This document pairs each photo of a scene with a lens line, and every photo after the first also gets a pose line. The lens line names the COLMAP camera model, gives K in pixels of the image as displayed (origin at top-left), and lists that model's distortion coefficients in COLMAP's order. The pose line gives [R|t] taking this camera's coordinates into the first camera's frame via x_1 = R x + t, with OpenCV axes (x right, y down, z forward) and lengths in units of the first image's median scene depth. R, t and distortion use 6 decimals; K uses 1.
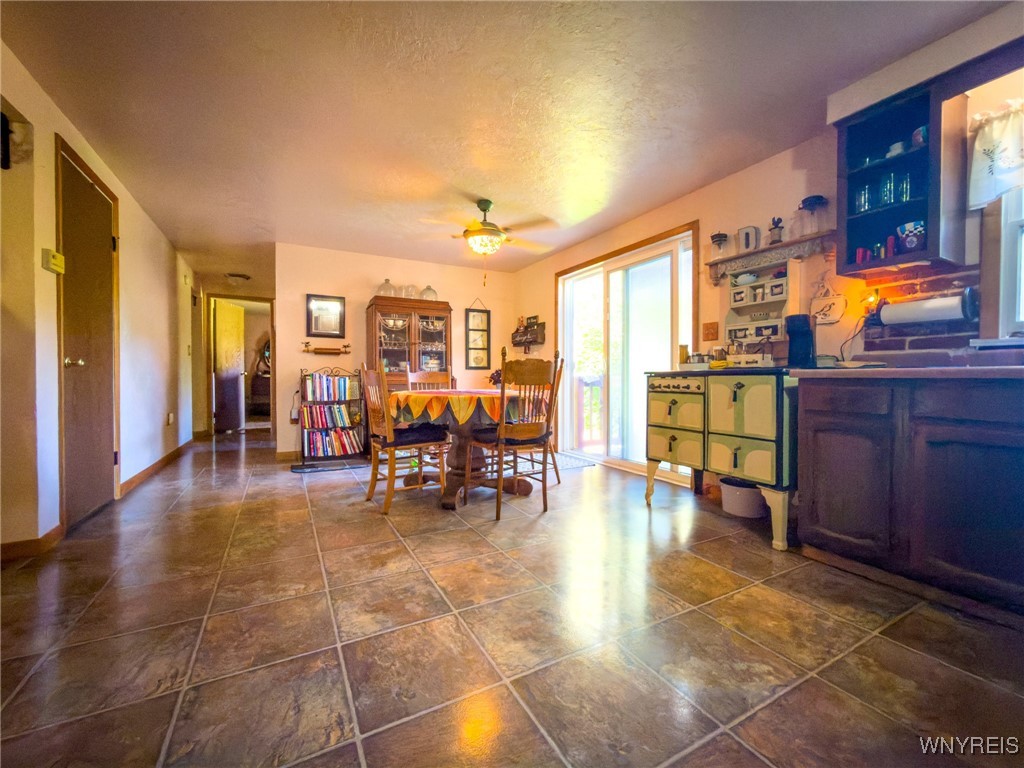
lens RADIAL K [[411.6, 0, 512.0], [0, 411.6, 384.0], [0, 0, 1]] dist [-0.001022, -0.000217]
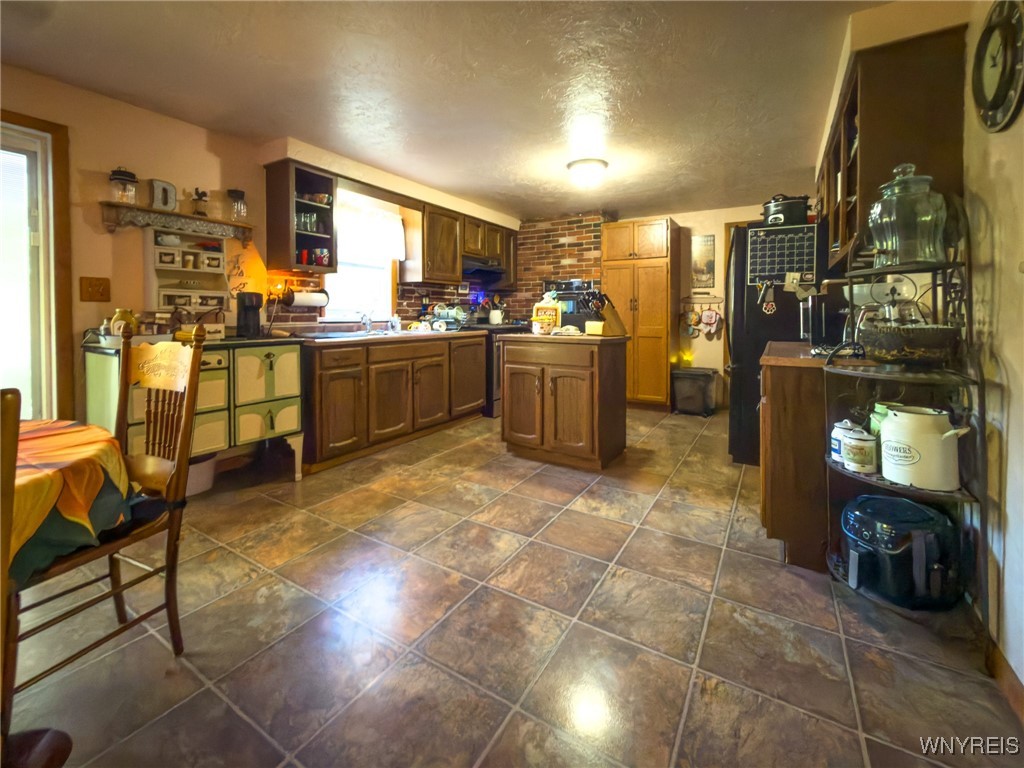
lens RADIAL K [[431.2, 0, 508.3], [0, 431.2, 316.4], [0, 0, 1]] dist [-0.001407, -0.000084]
pose [[-0.478586, -0.009456, 0.877990, -0.847927], [0.011435, 0.999790, 0.017001, -0.124246], [-0.877966, 0.018177, -0.478377, 1.071516]]
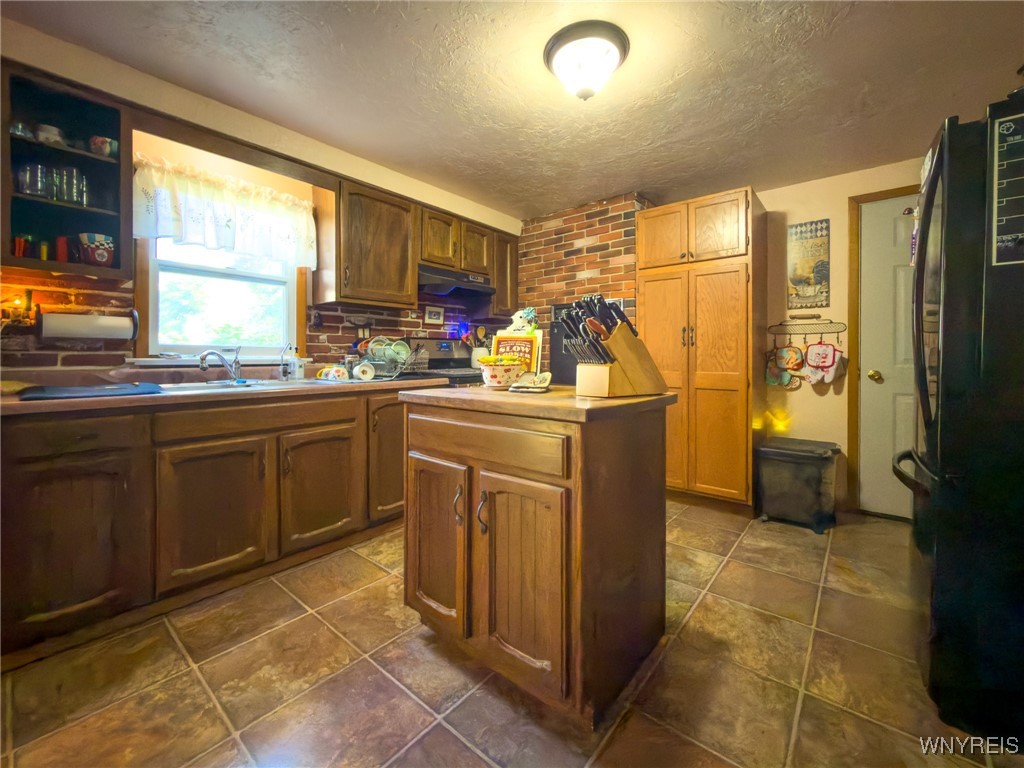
lens RADIAL K [[419.8, 0, 514.9], [0, 419.8, 358.6], [0, 0, 1]] dist [0.000669, 0.000002]
pose [[-0.365268, -0.007388, 0.930873, -0.235447], [0.017324, 0.999741, 0.014733, -0.097432], [-0.930741, 0.021508, -0.365045, 0.429245]]
